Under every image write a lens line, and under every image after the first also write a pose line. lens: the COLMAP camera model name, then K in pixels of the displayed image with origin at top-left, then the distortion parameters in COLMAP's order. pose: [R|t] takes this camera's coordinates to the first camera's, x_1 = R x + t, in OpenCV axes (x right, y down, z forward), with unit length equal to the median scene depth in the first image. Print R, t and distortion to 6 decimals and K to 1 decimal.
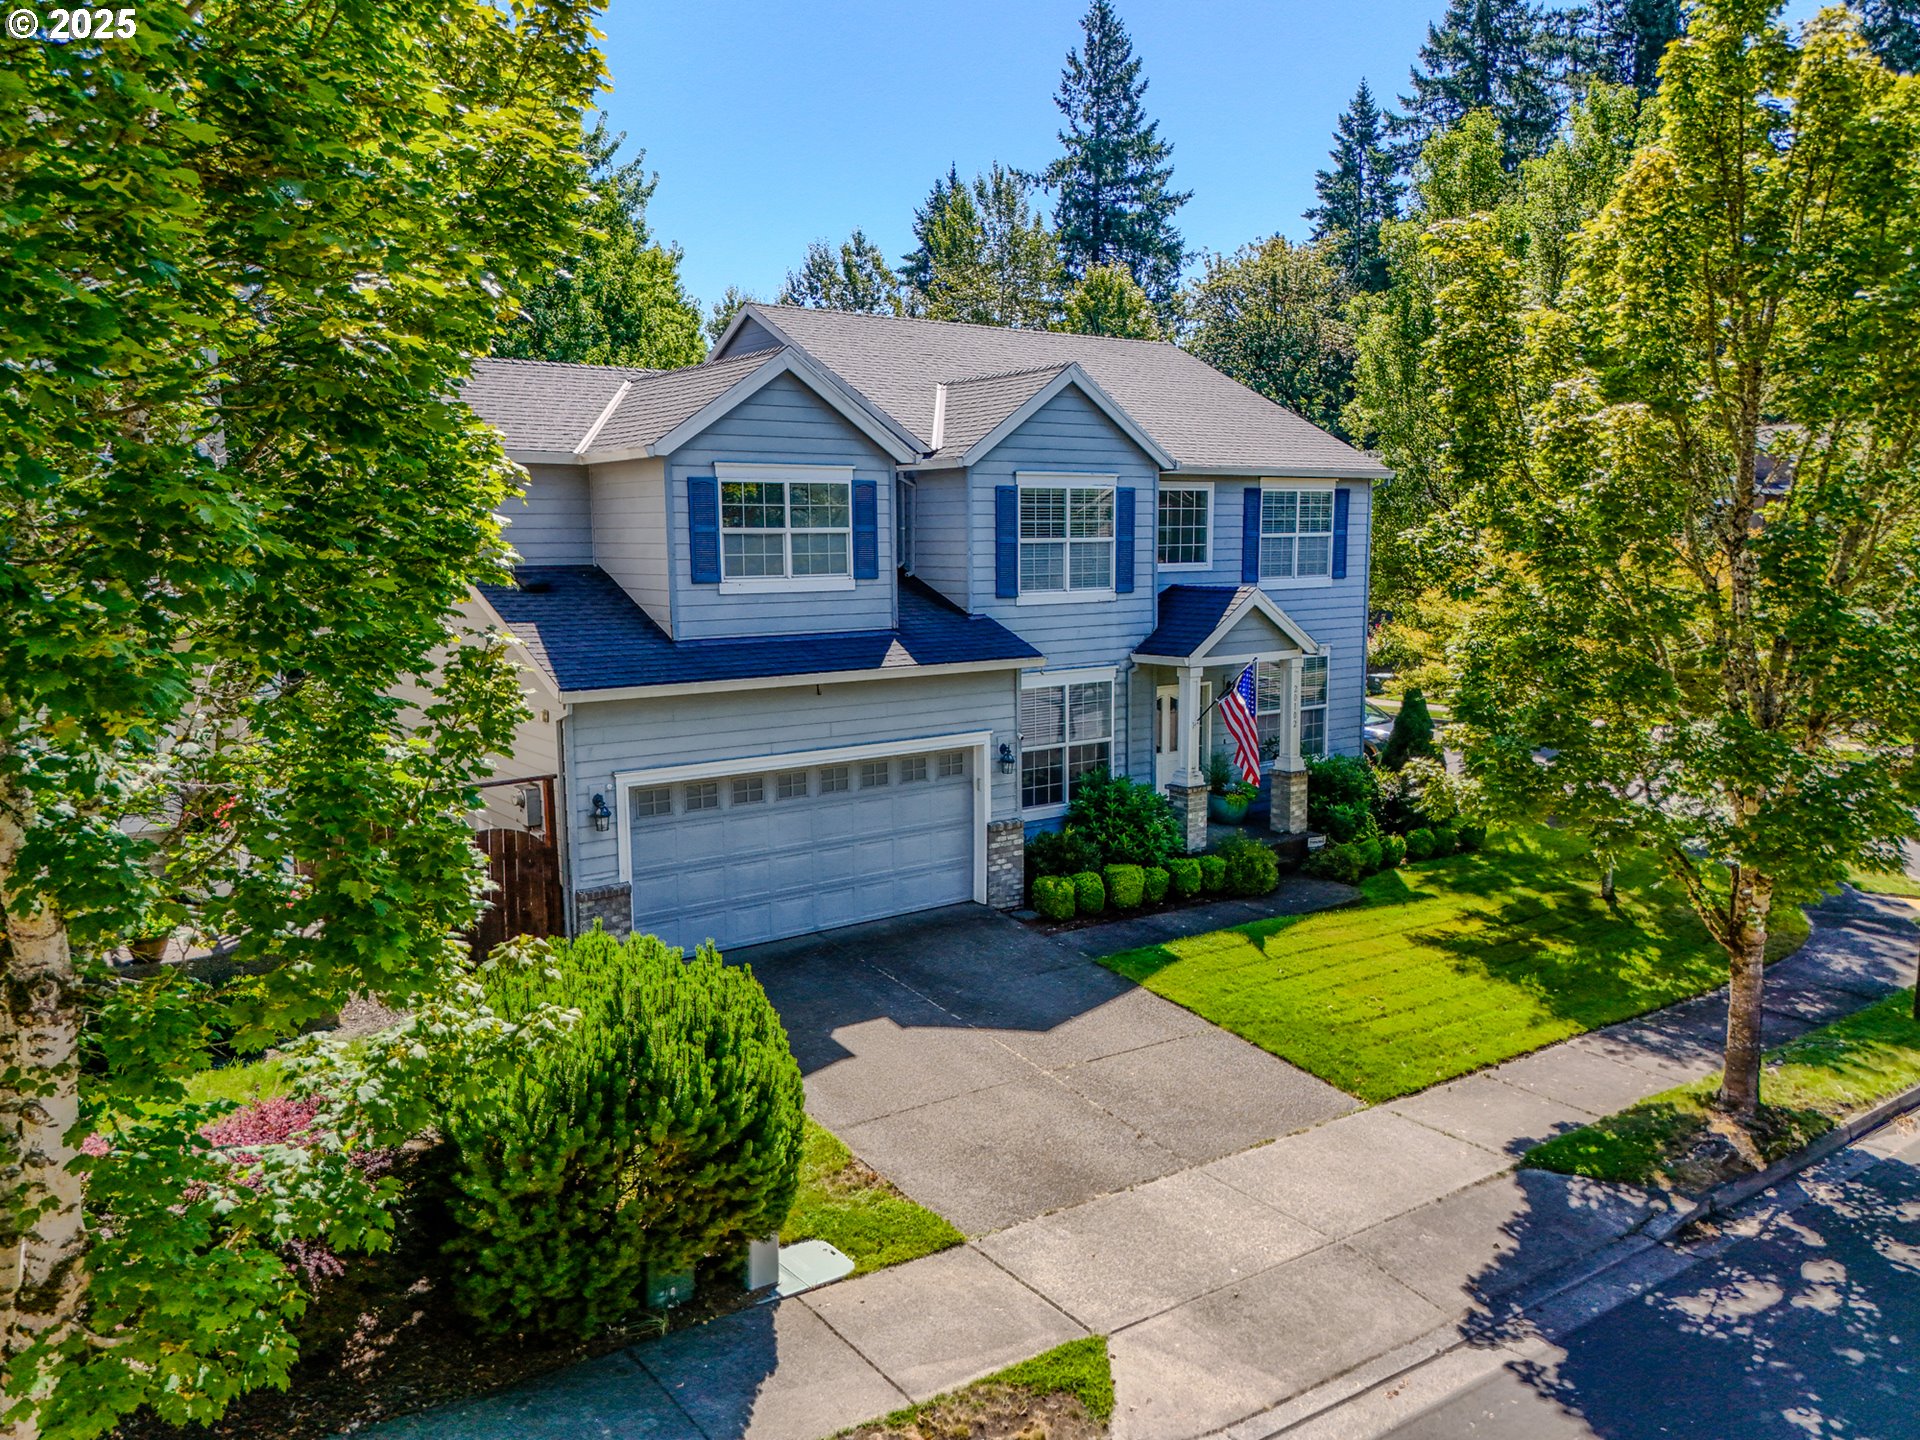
lens RADIAL K [[1424.8, 0, 960.0], [0, 1424.8, 720.0], [0, 0, 1]] dist [0.030102, -0.001283]
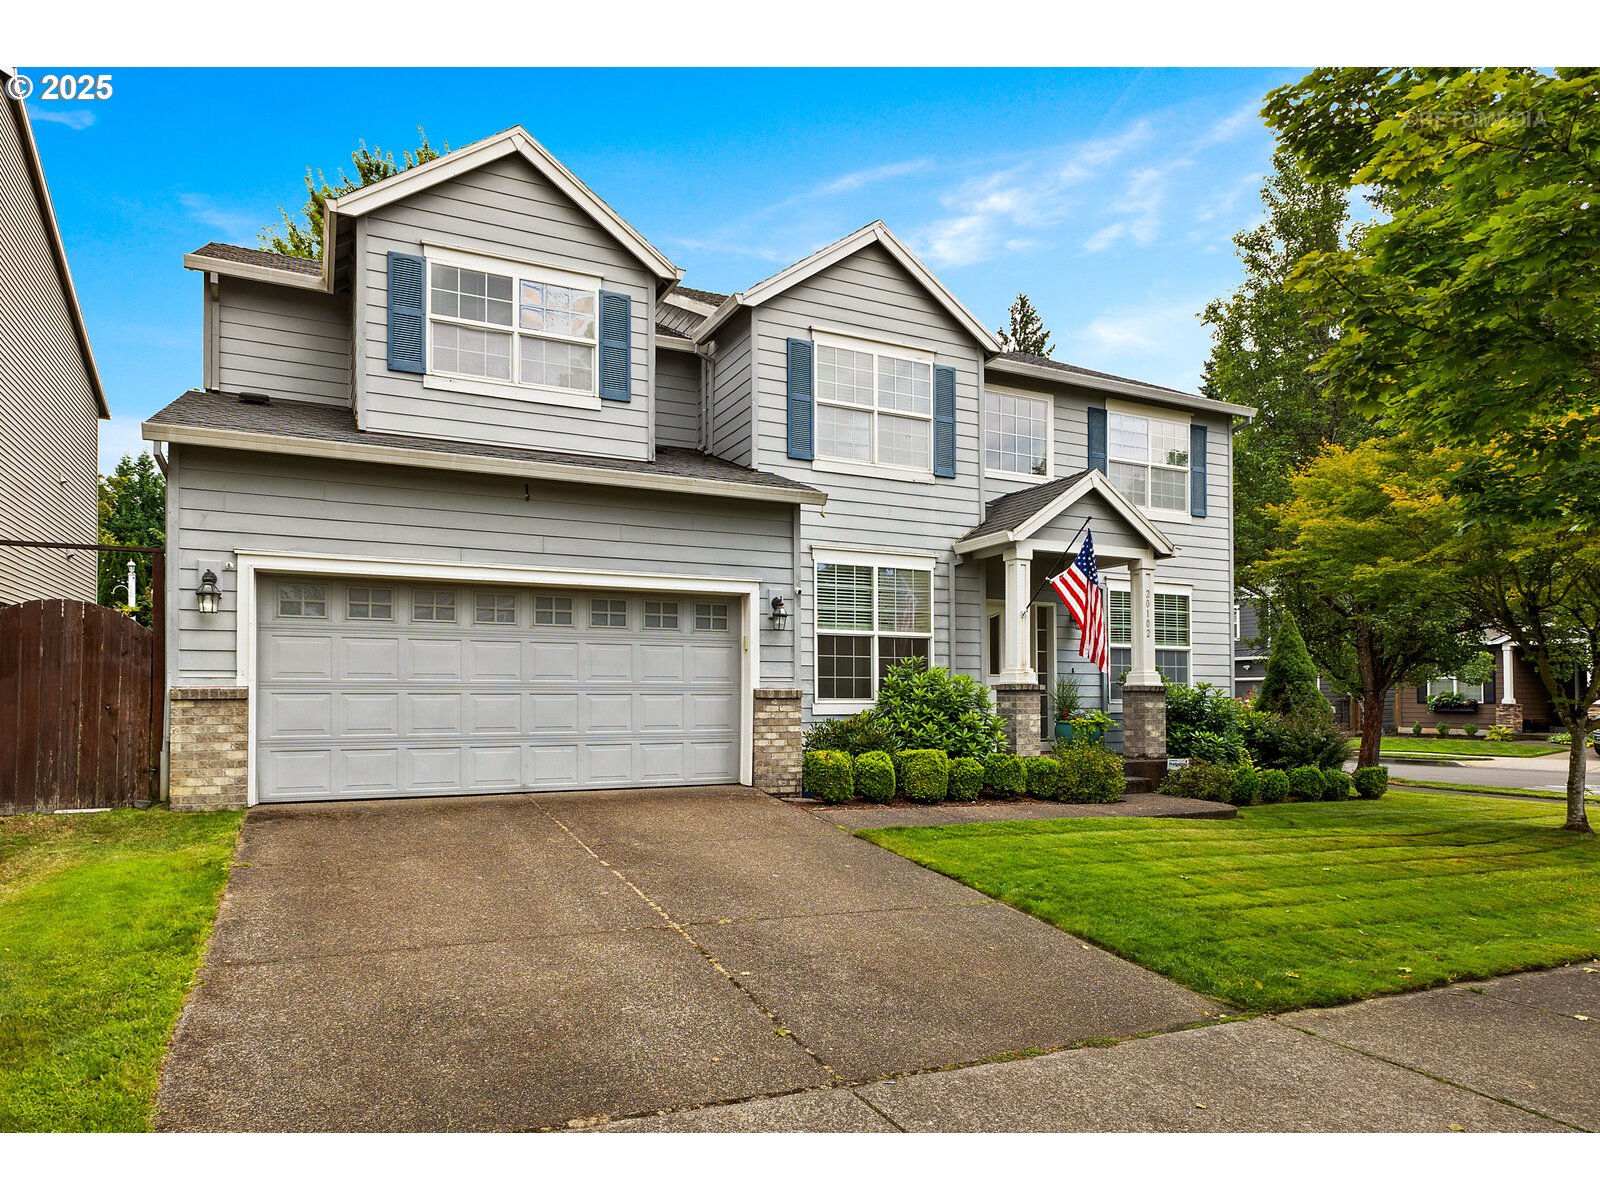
lens RADIAL K [[953.0, 0, 753.1], [0, 953.0, 689.2], [0, 0, 1]] dist [-0.020969, 0.039471]
pose [[0.980050, 0.002697, -0.198732, 0.130153], [-0.031499, 0.989378, -0.141911, 0.152236], [0.196239, 0.145340, 0.969725, 0.445977]]
